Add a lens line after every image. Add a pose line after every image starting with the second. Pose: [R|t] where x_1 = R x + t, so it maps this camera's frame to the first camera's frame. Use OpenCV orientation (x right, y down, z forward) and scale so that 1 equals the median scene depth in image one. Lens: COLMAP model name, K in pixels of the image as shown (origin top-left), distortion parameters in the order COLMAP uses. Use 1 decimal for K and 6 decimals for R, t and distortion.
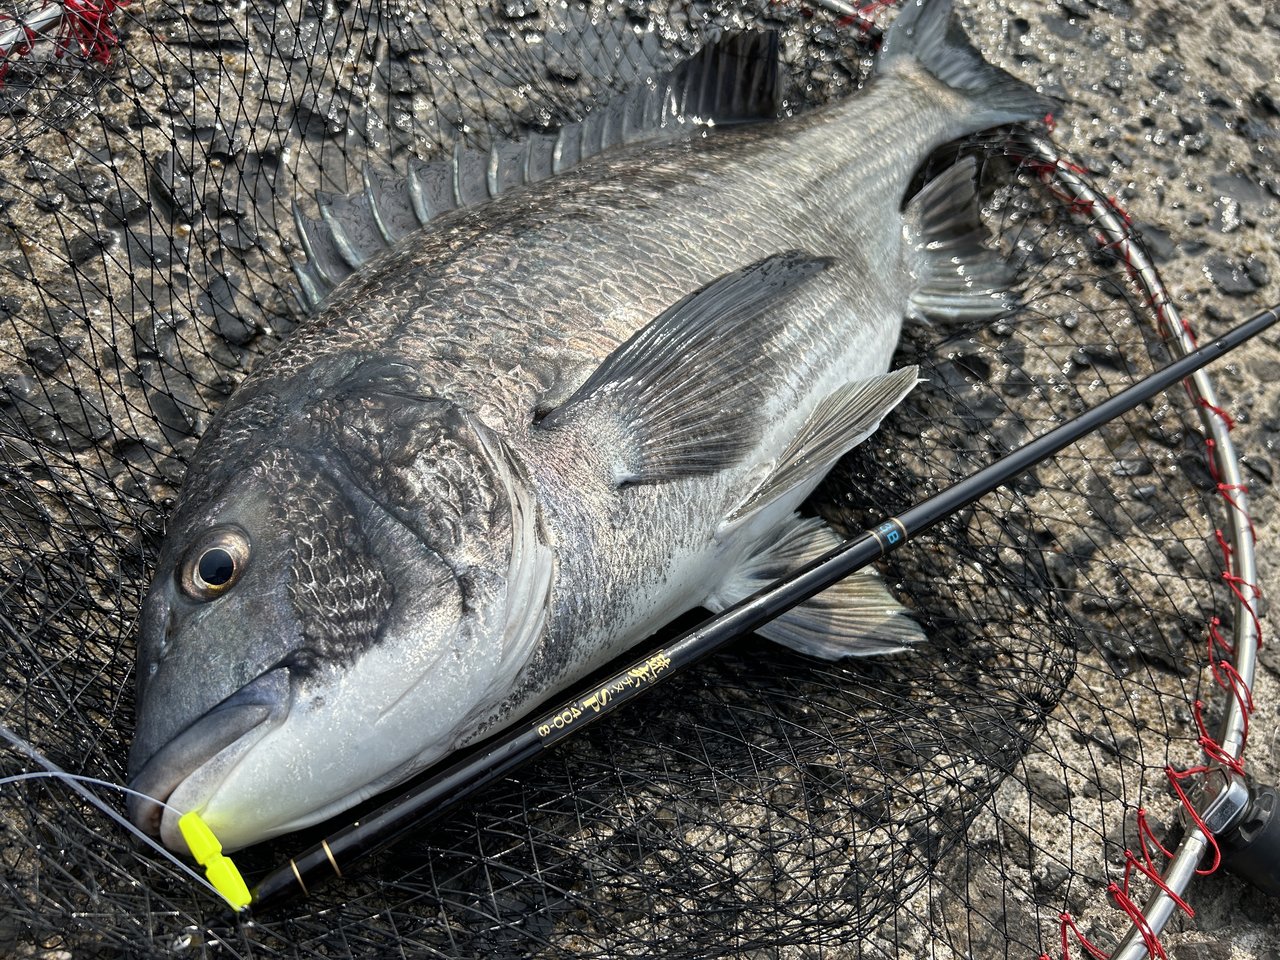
lens RADIAL K [[1037.8, 0, 640.0], [0, 1037.8, 480.0], [0, 0, 1]] dist [0.218652, -0.467703]
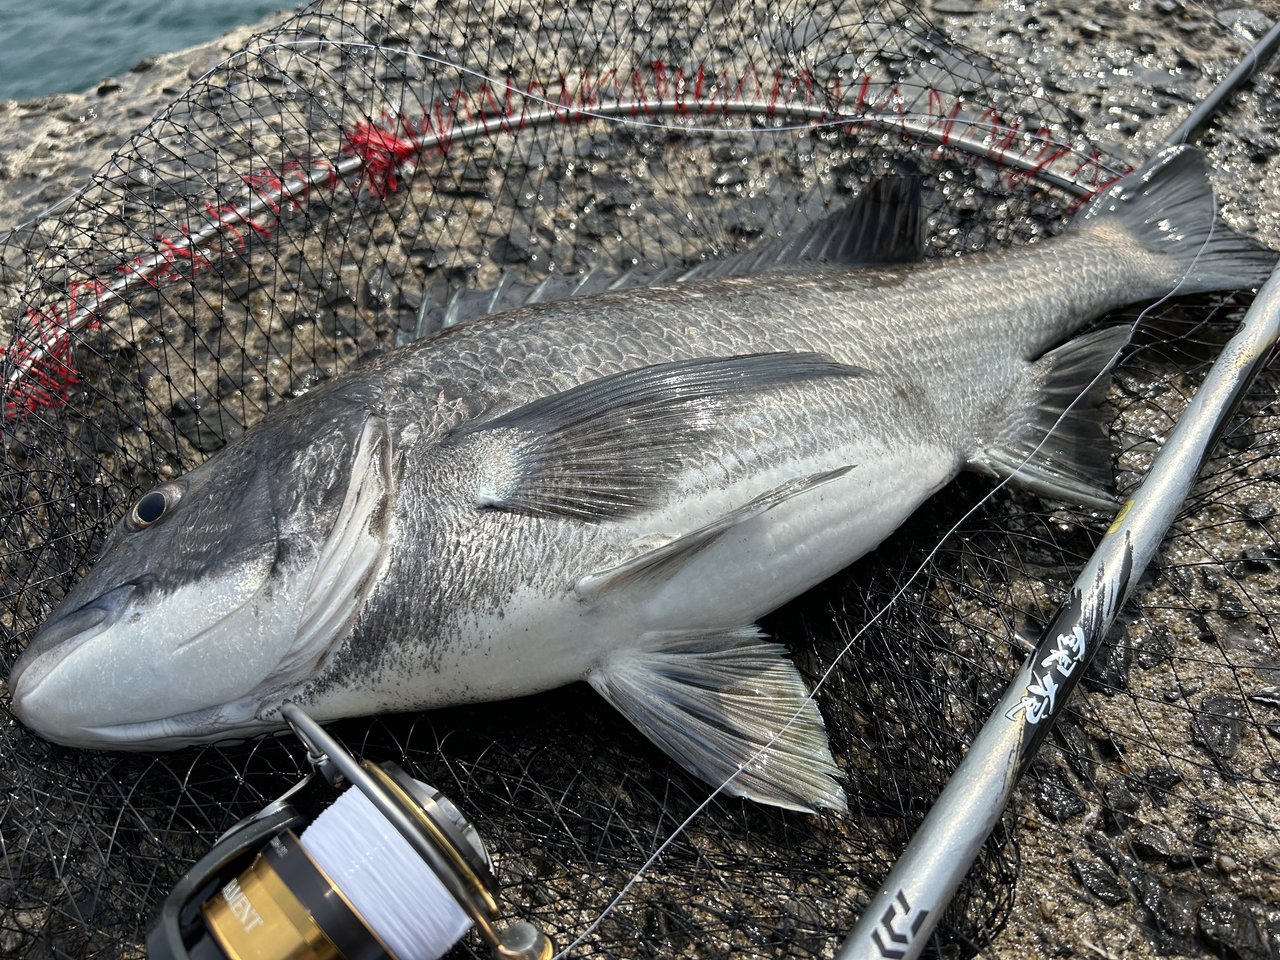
lens RADIAL K [[1037.8, 0, 640.0], [0, 1037.8, 480.0], [0, 0, 1]] dist [0.218652, -0.467703]
pose [[0.865249, 0.123462, -0.485902, 0.594853], [-0.245350, 0.949488, -0.195644, 0.139785], [0.437204, 0.288497, 0.851835, 0.202520]]
